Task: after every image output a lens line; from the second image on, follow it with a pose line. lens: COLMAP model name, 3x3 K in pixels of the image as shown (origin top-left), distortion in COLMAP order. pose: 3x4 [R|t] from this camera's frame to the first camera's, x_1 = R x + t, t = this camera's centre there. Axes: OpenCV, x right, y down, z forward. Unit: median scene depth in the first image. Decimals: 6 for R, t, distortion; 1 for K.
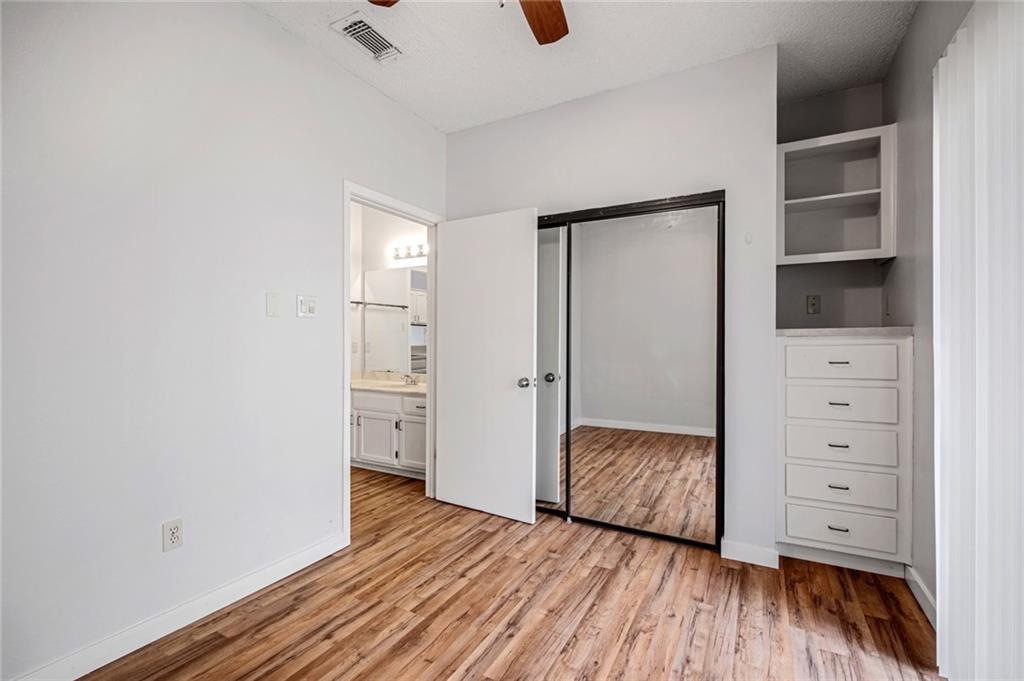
lens RADIAL K [[457.7, 0, 513.7], [0, 457.7, 337.2], [0, 0, 1]] dist [0.002194, -0.004337]
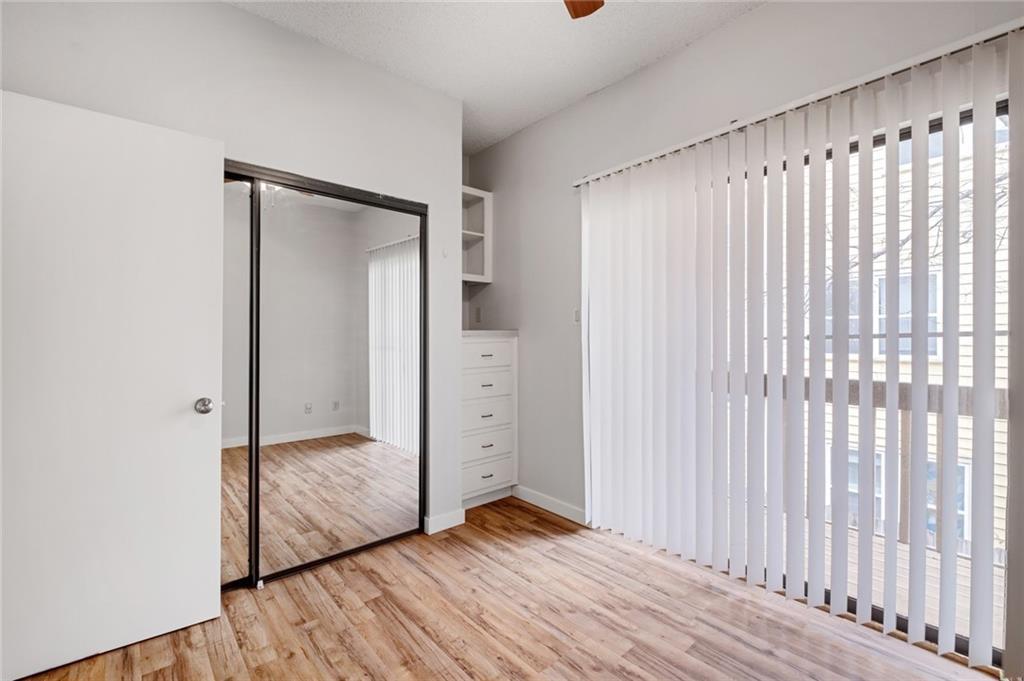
lens RADIAL K [[457.7, 0, 512.7], [0, 457.7, 340.0], [0, 0, 1]] dist [0.002194, -0.004337]
pose [[0.326072, -0.004028, 0.945336, -0.540267], [0.000213, 0.999991, 0.004187, 0.001989], [-0.945345, -0.001164, 0.326070, 0.454009]]
